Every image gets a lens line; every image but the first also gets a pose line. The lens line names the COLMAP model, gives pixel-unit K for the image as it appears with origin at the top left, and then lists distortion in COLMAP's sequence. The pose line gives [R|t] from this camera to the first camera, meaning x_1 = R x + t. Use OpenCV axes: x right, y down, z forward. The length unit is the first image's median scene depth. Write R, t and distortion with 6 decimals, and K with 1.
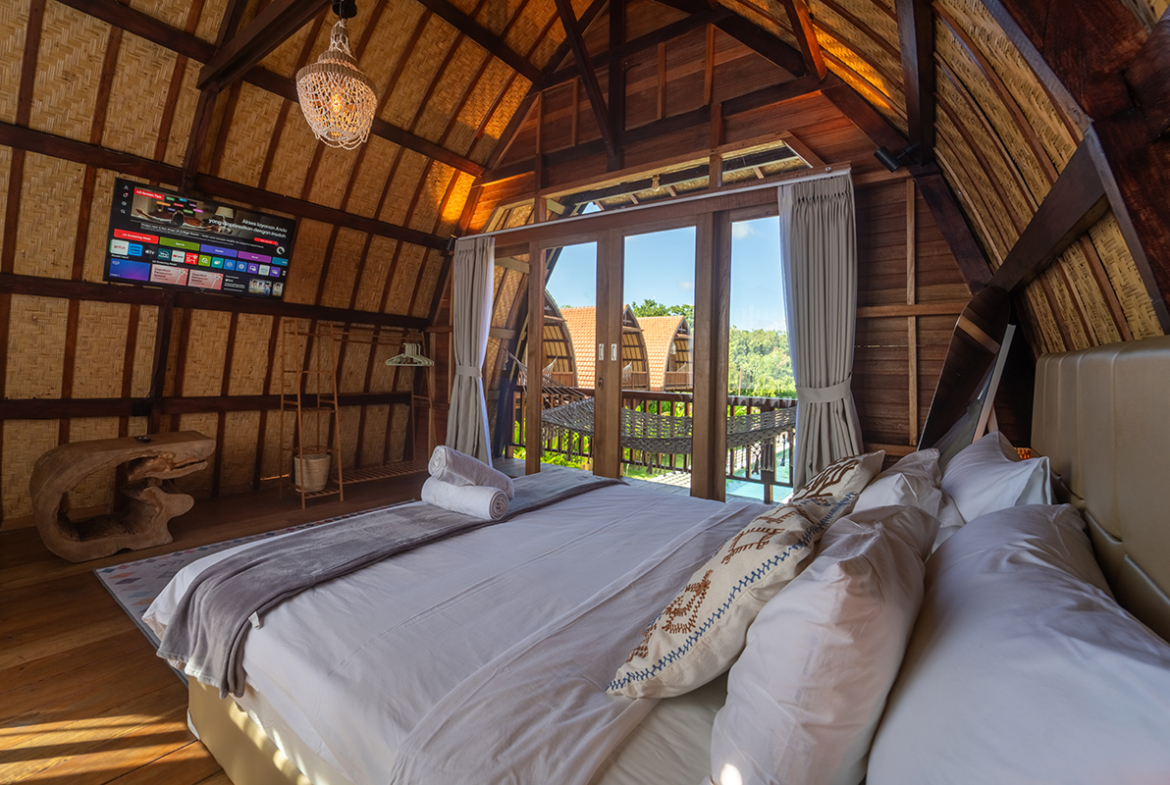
lens RADIAL K [[505.8, 0, 599.0], [0, 505.8, 370.9], [0, 0, 1]] dist [-0.012809, -0.006084]
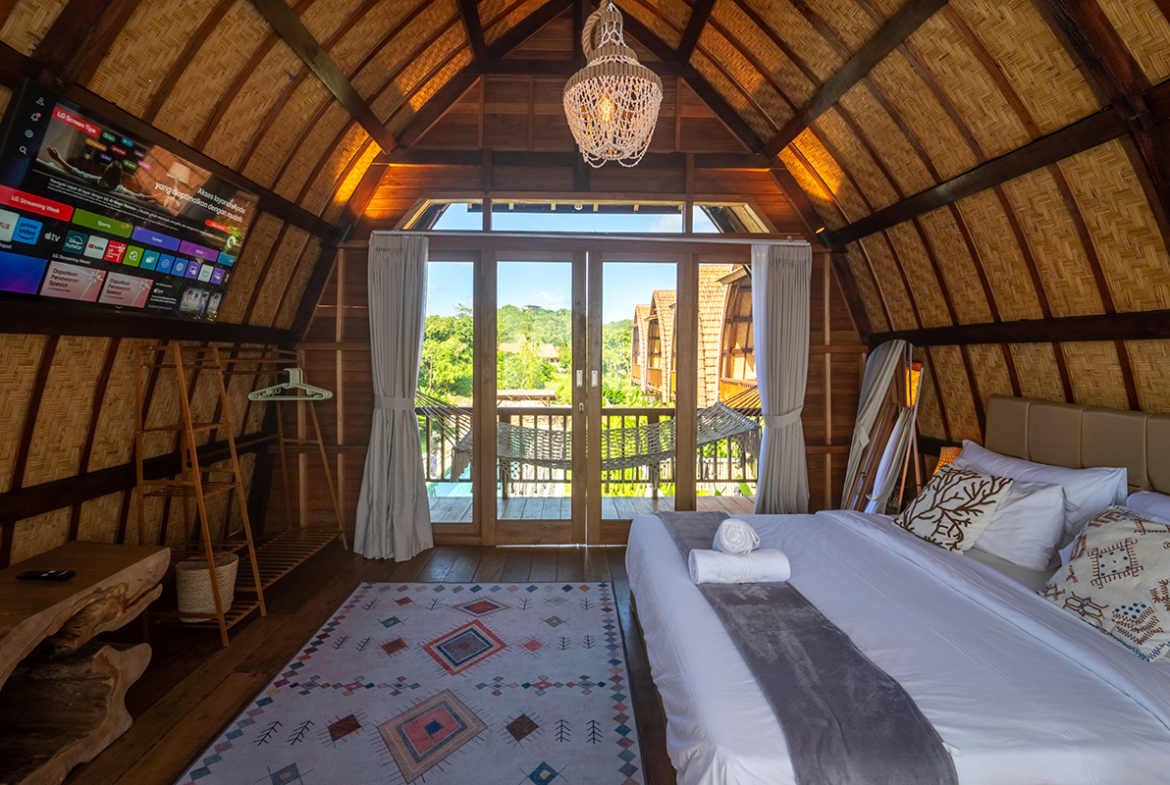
lens RADIAL K [[505.8, 0, 599.0], [0, 505.8, 370.9], [0, 0, 1]] dist [-0.012809, -0.006084]
pose [[0.792432, -0.029090, 0.609266, -0.592205], [0.009366, 0.999325, 0.035533, -0.091850], [-0.609888, -0.022451, 0.792170, 0.222569]]
